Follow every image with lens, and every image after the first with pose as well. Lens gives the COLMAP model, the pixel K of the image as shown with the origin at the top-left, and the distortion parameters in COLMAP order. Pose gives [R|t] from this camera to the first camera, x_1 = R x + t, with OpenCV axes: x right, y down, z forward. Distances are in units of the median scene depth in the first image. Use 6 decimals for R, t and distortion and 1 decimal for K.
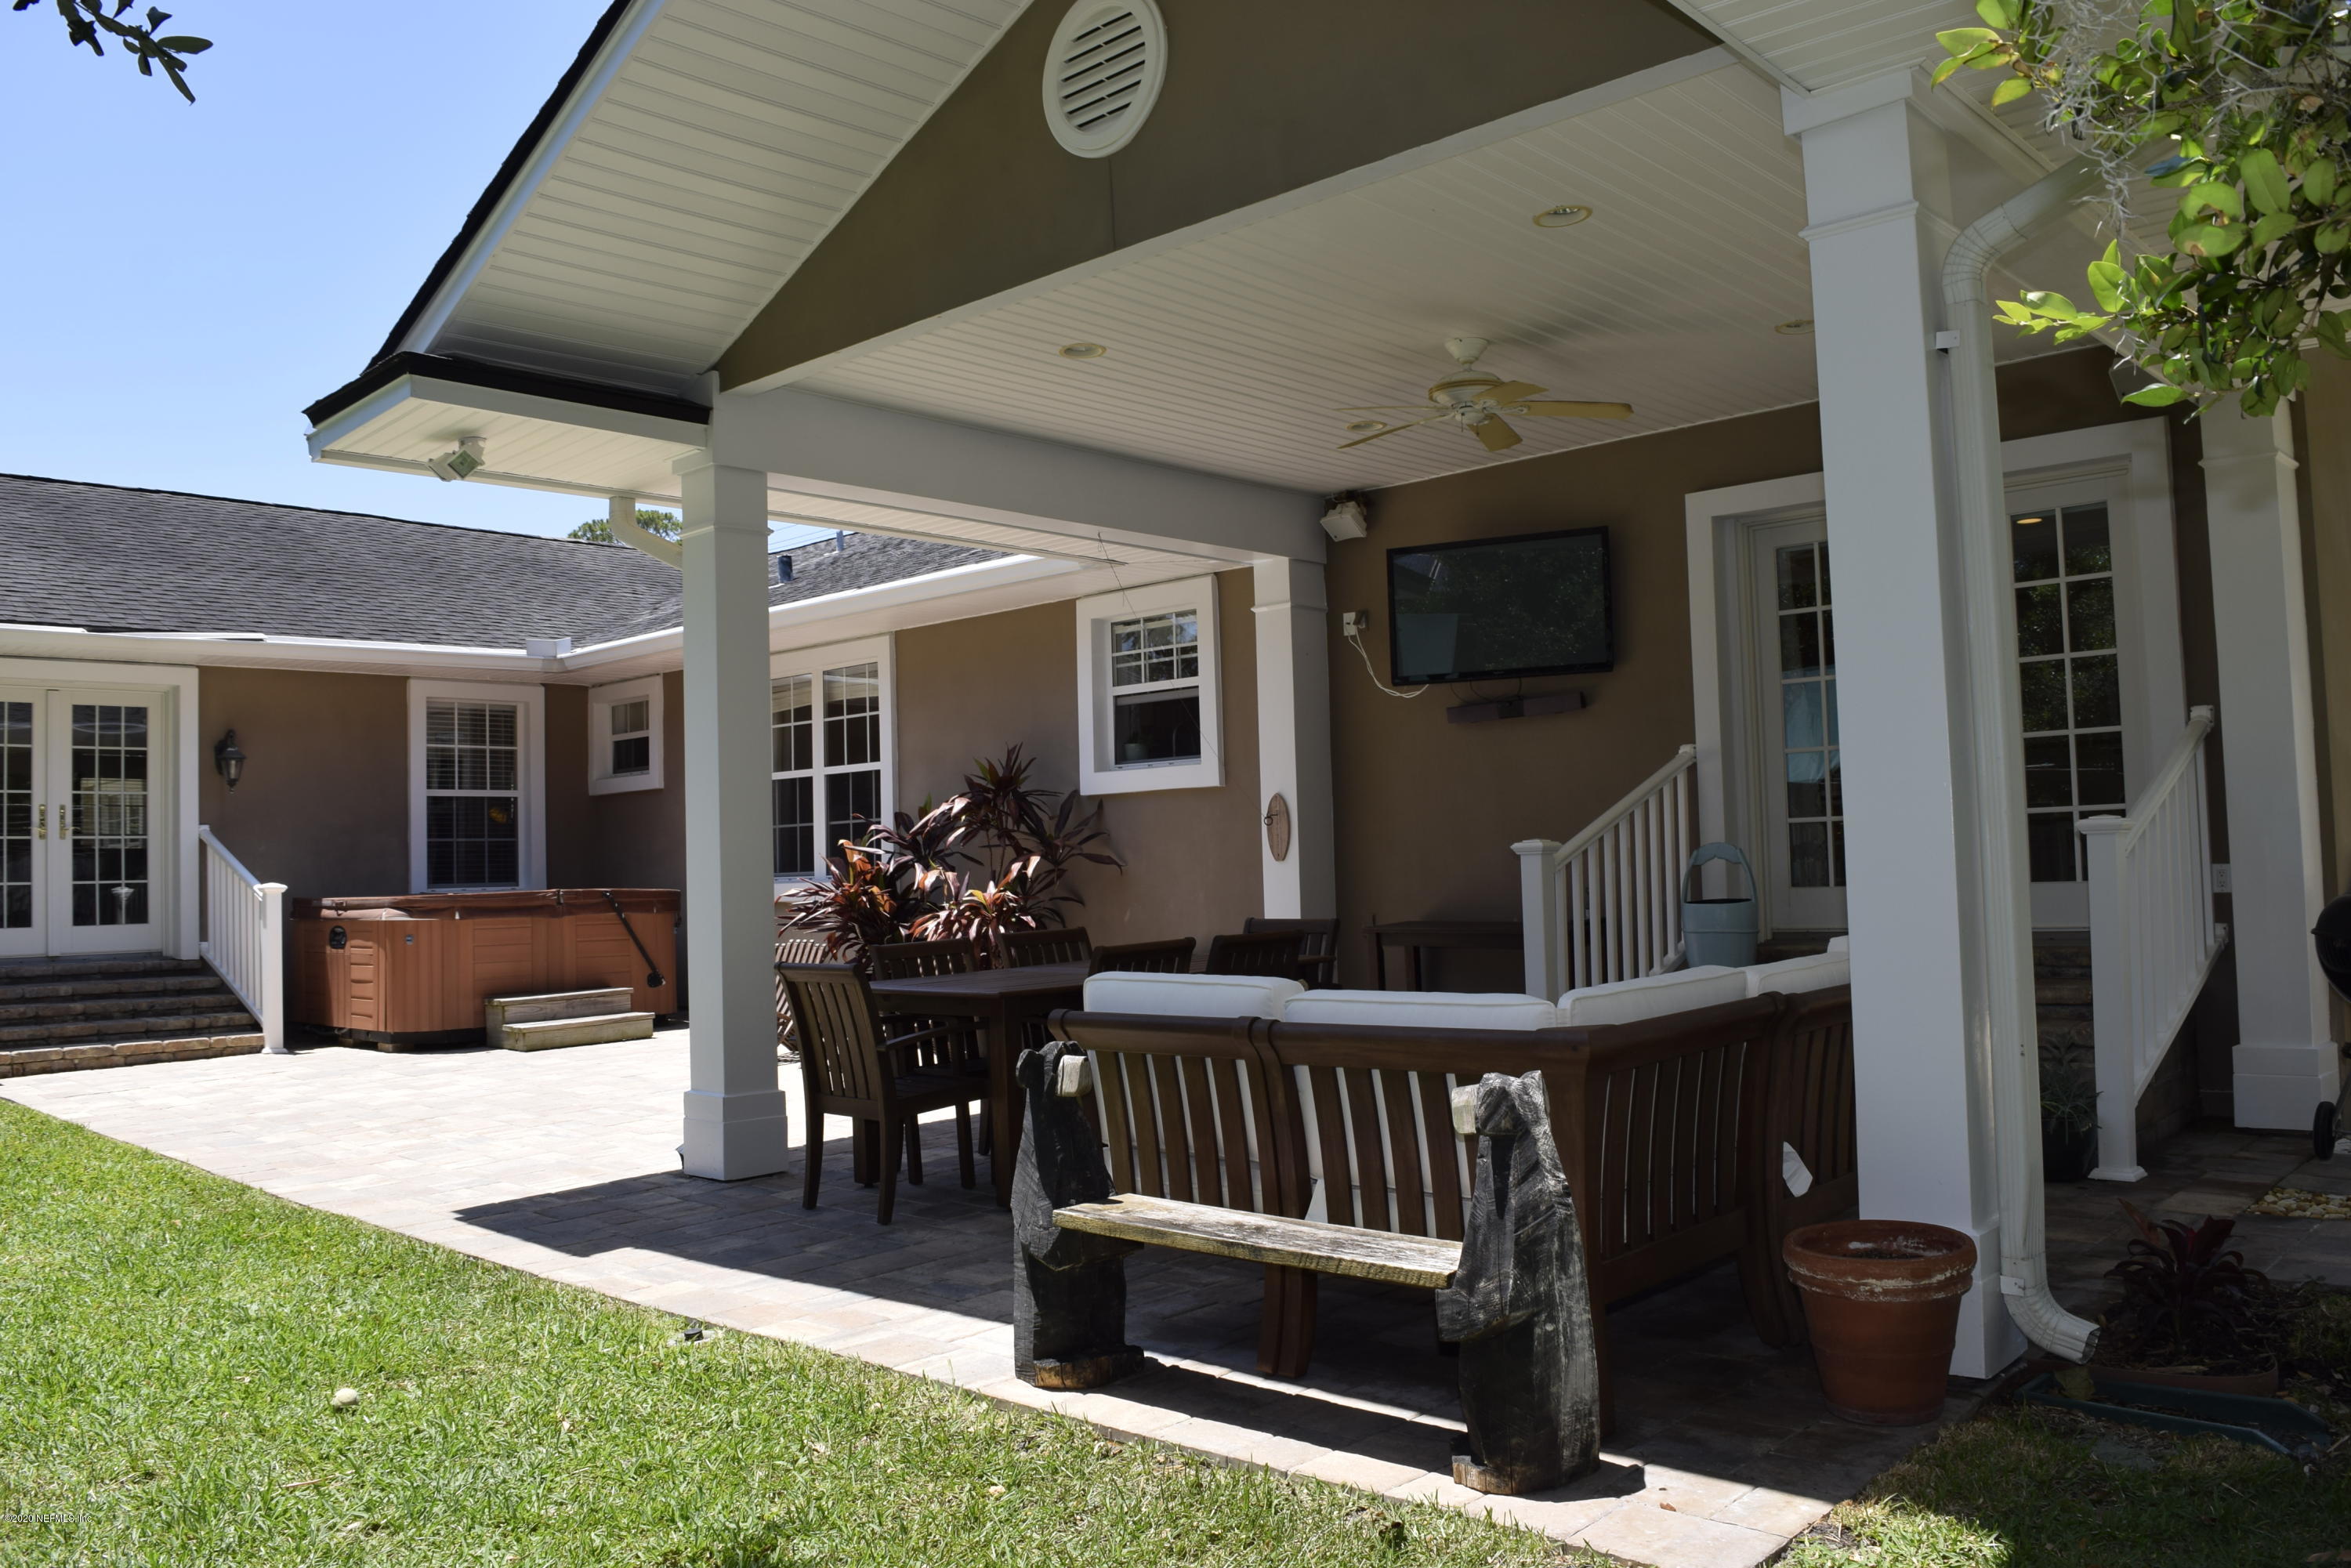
lens RADIAL K [[1836.2, 0, 1188.1], [0, 1836.2, 777.3], [0, 0, 1]] dist [-0.098468, 0.028346]
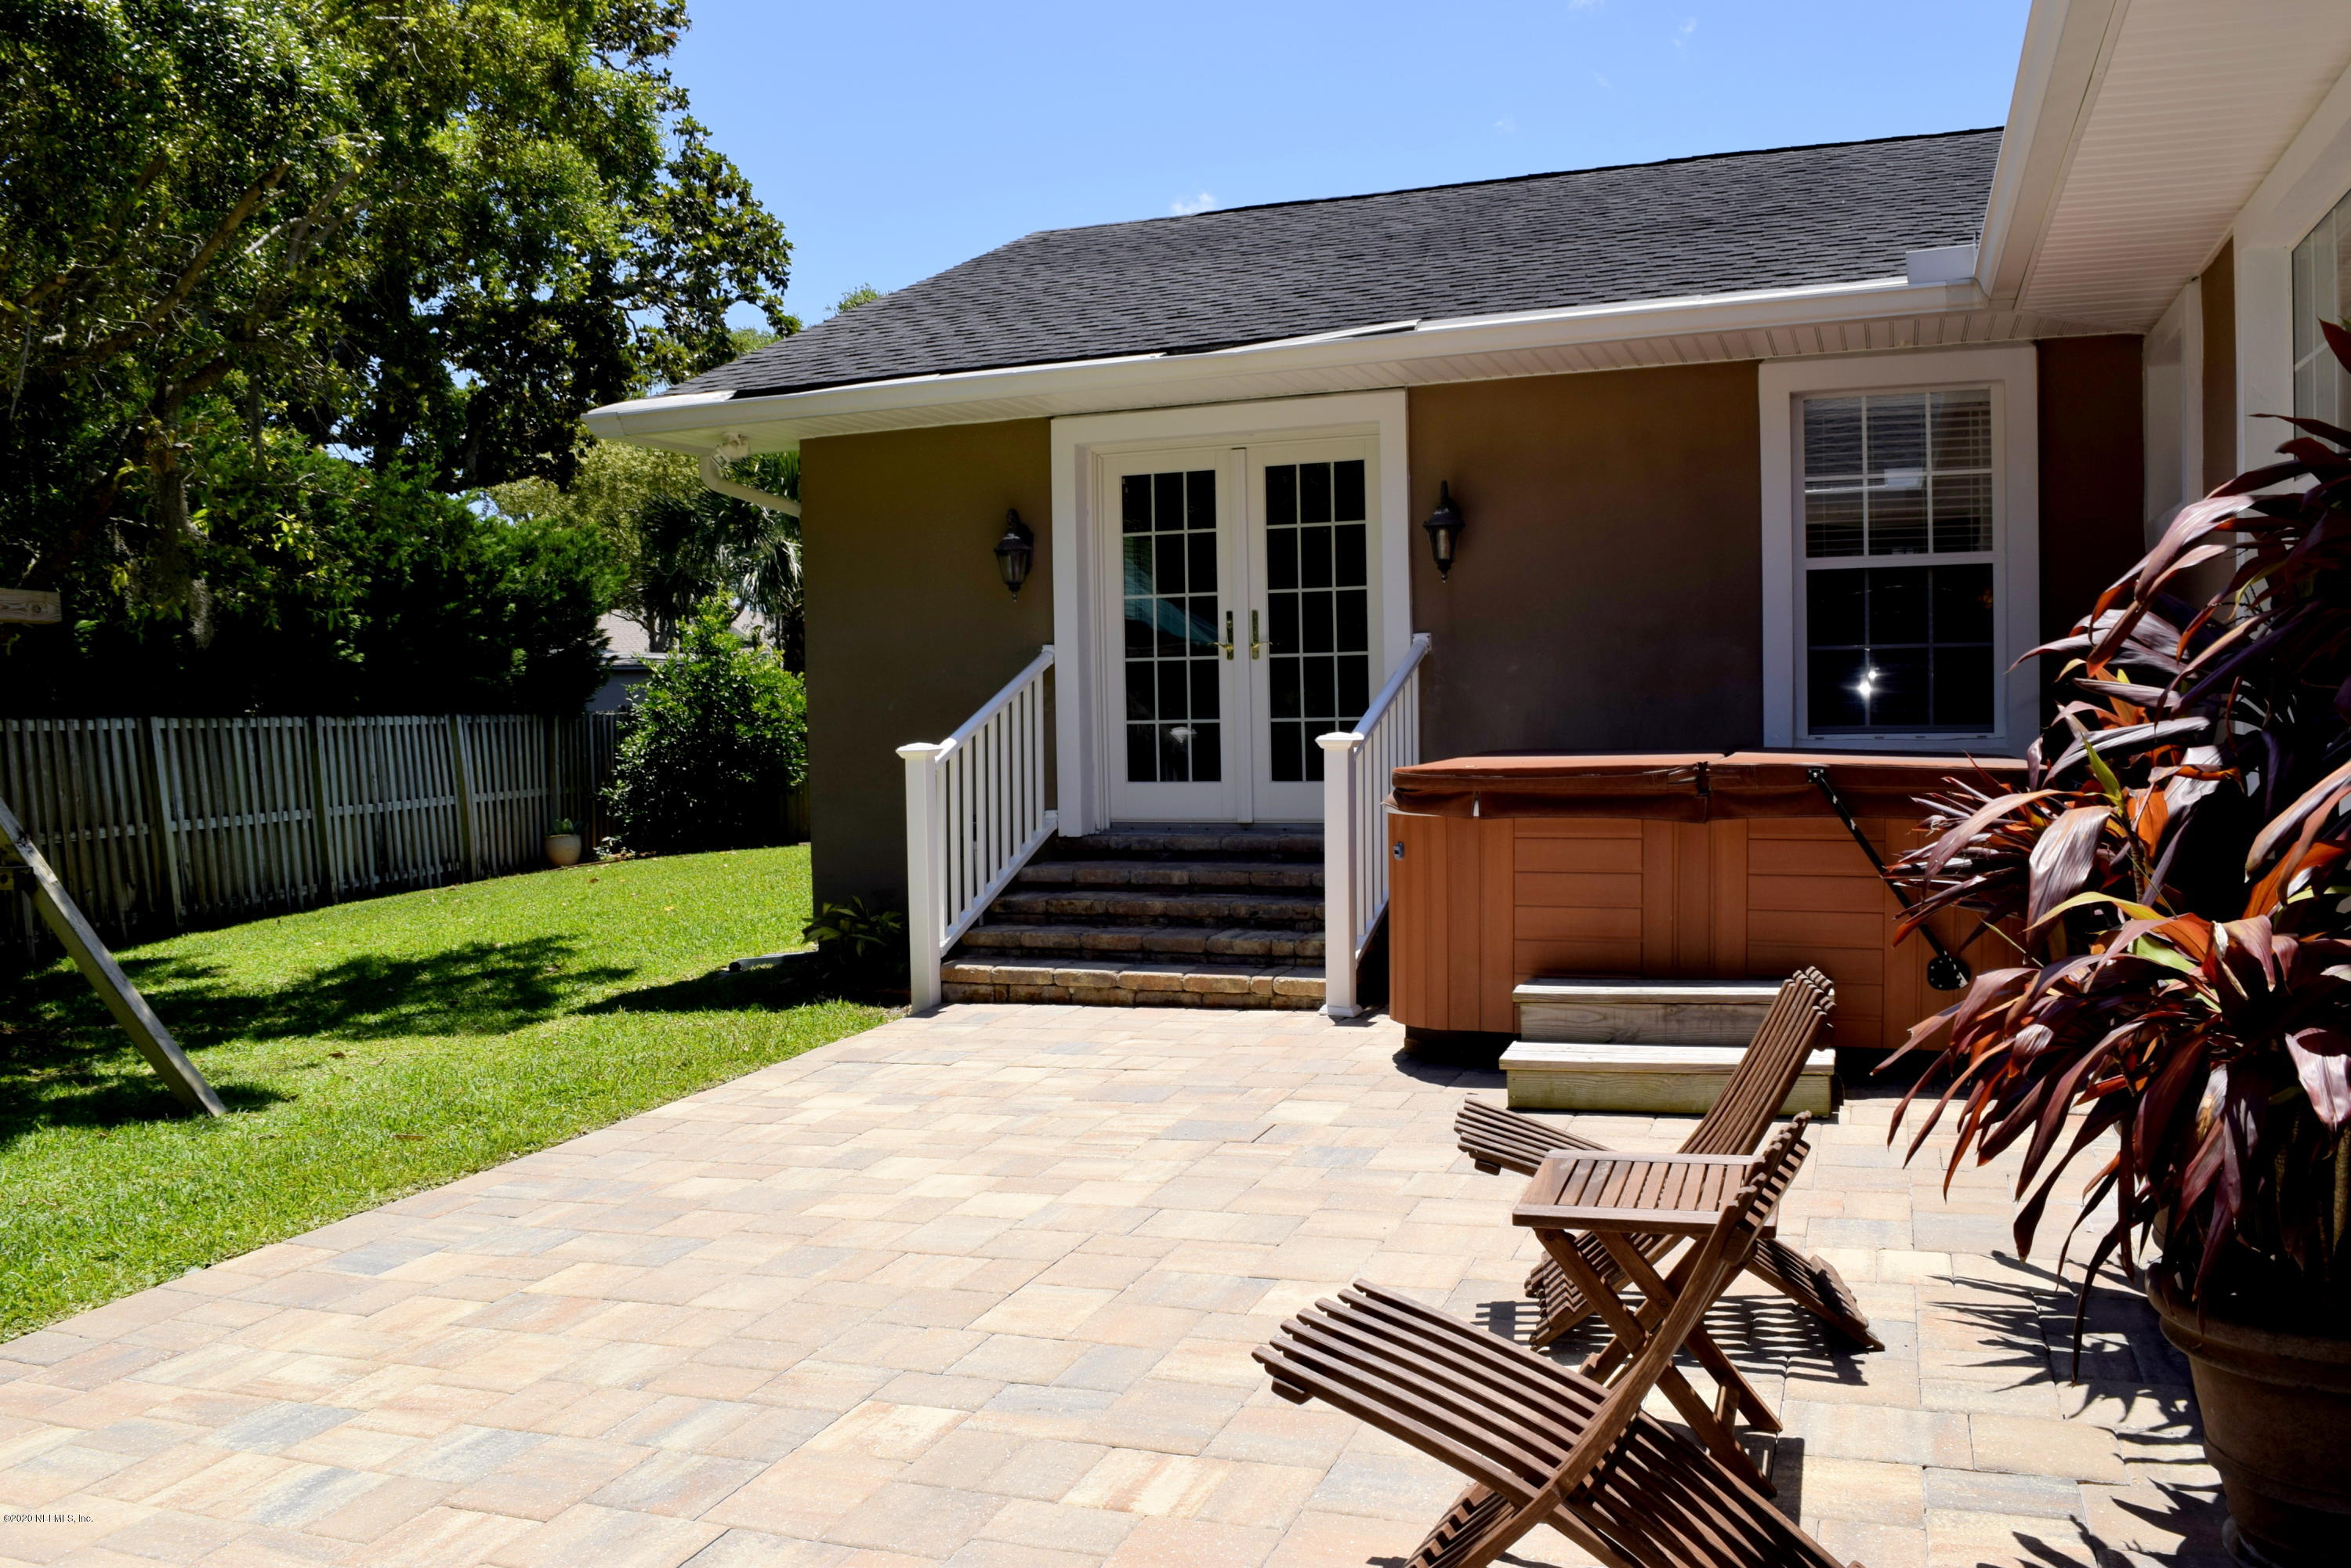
lens RADIAL K [[1836.2, 0, 1188.1], [0, 1836.2, 777.3], [0, 0, 1]] dist [-0.098468, 0.028346]
pose [[0.382862, 0.056697, -0.922064, 0.033913], [0.056004, 0.994855, 0.084427, 0.018423], [0.922106, -0.083963, 0.377717, 0.687957]]
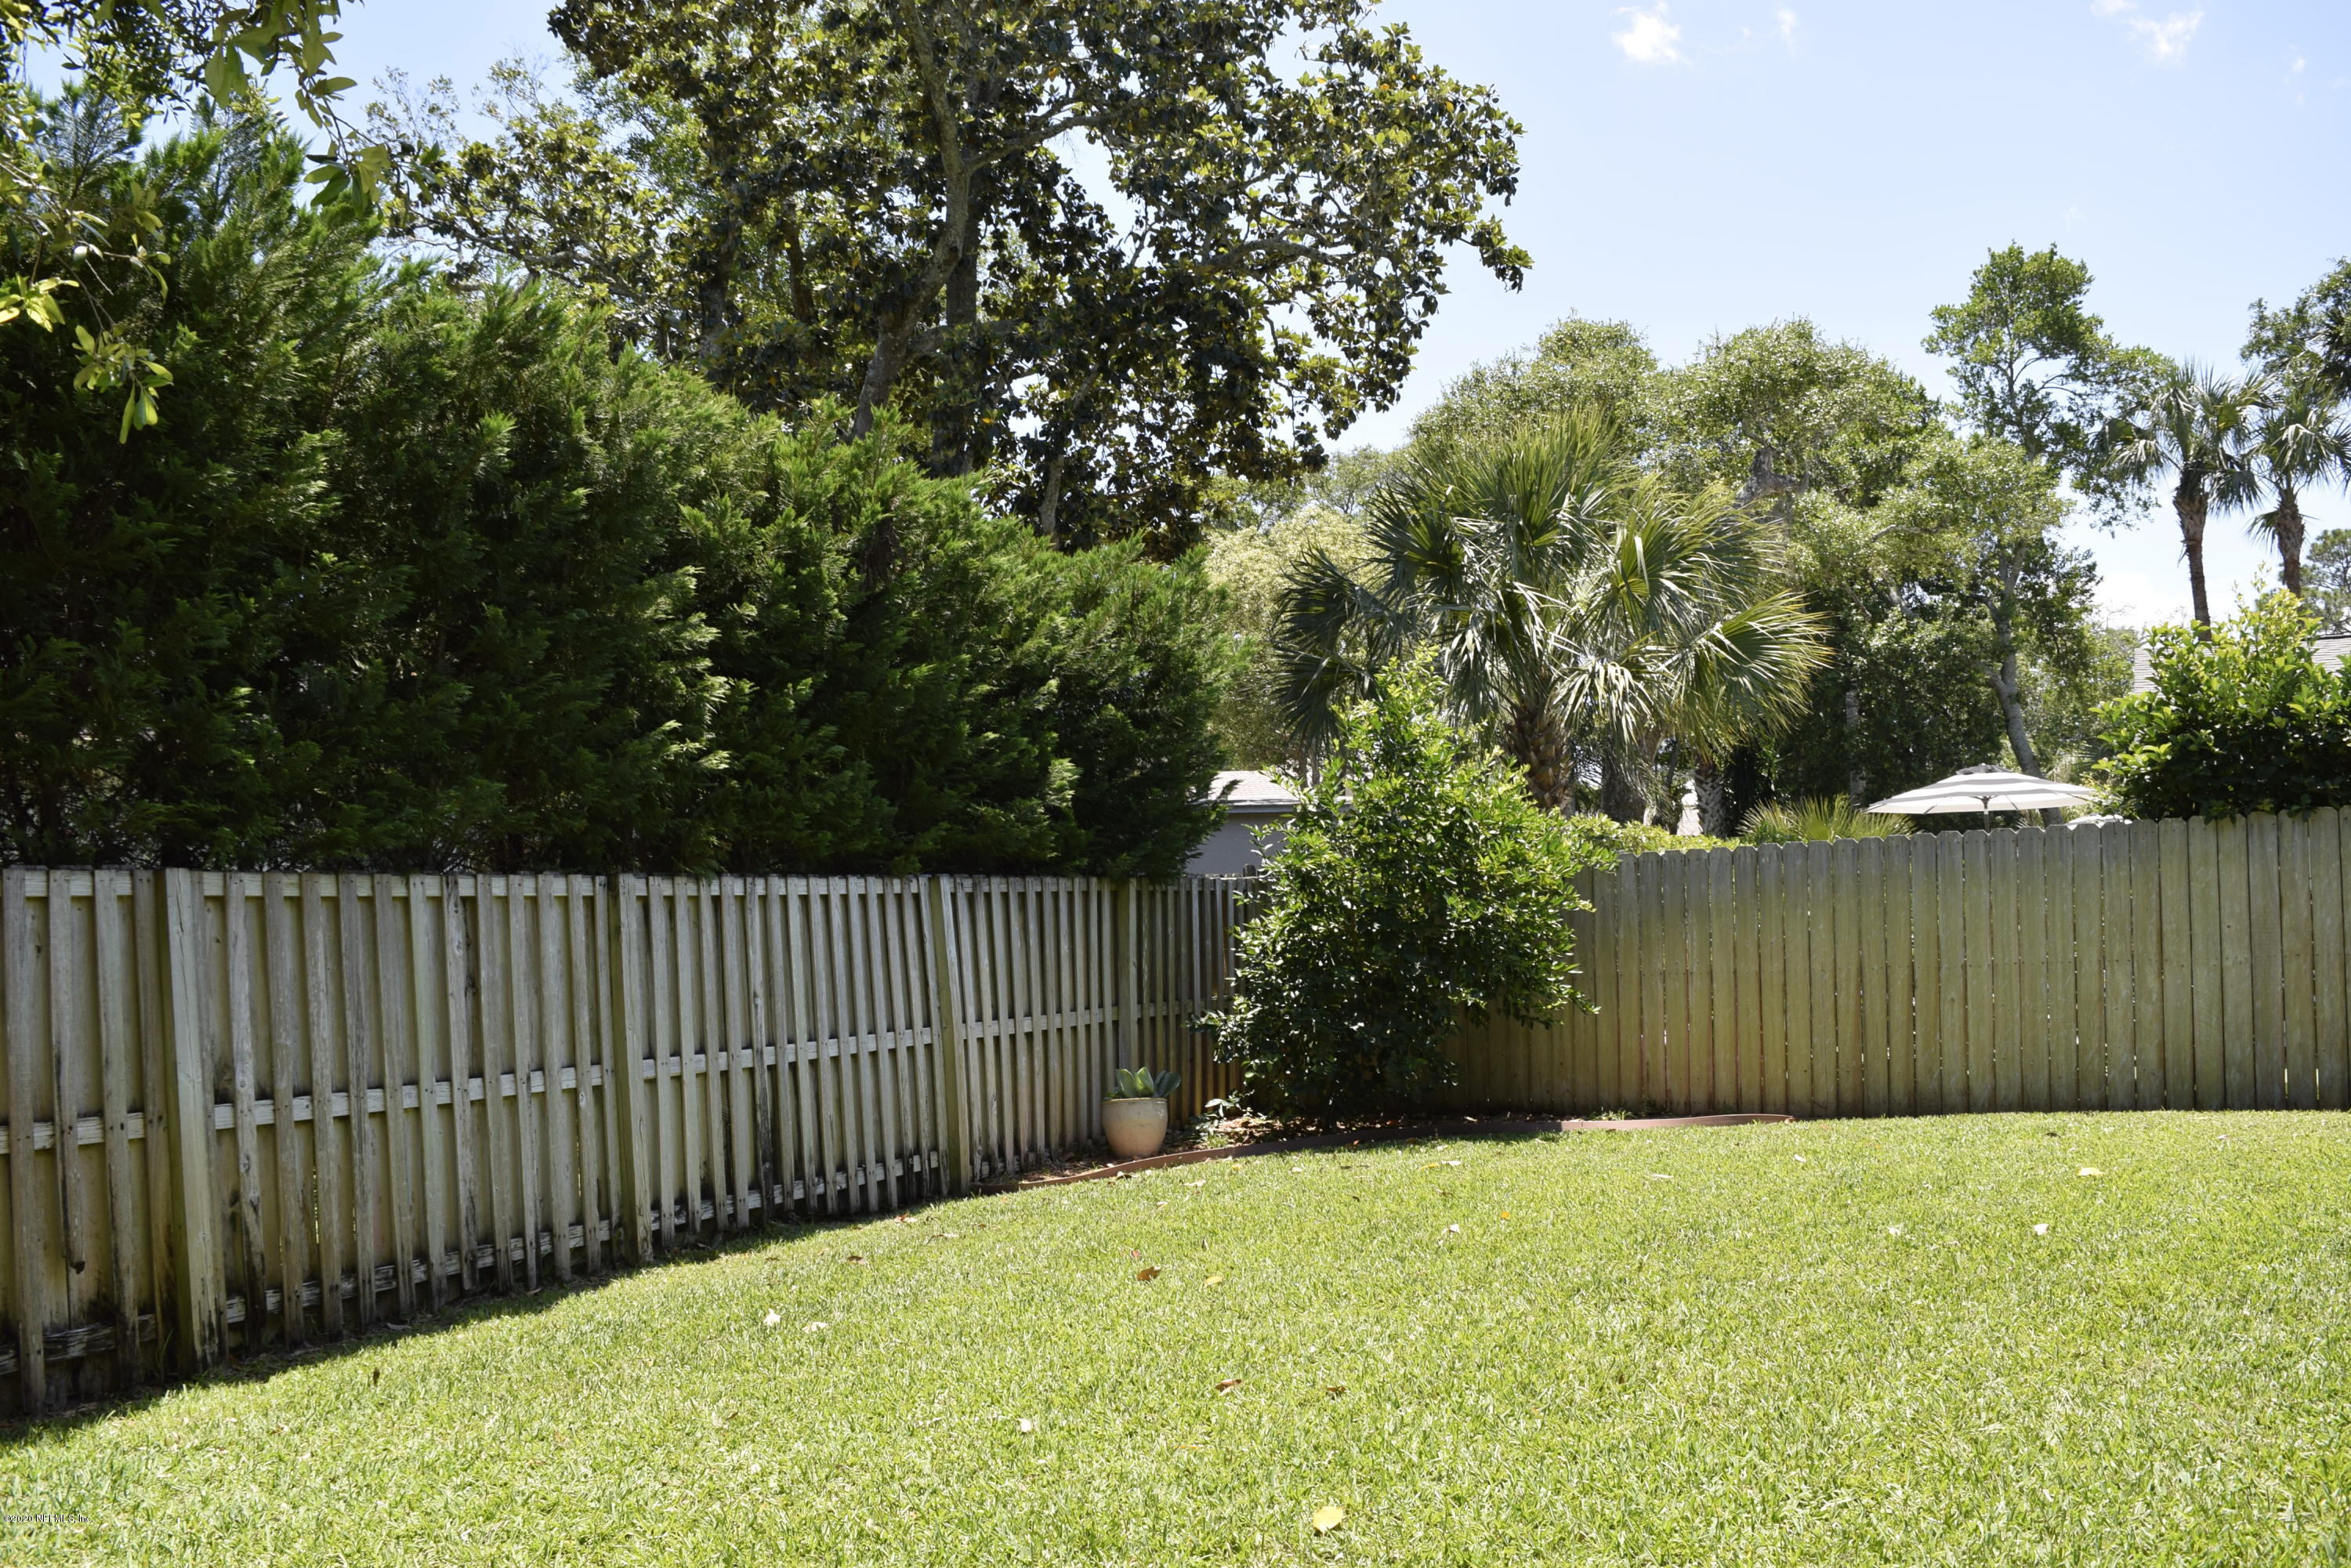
lens RADIAL K [[1836.2, 0, 1188.1], [0, 1836.2, 777.3], [0, 0, 1]] dist [-0.098468, 0.028346]
pose [[0.044105, -0.036876, -0.998346, -0.740141], [0.071035, 0.996905, -0.033685, 0.049959], [0.996498, -0.069432, 0.046588, 0.772782]]
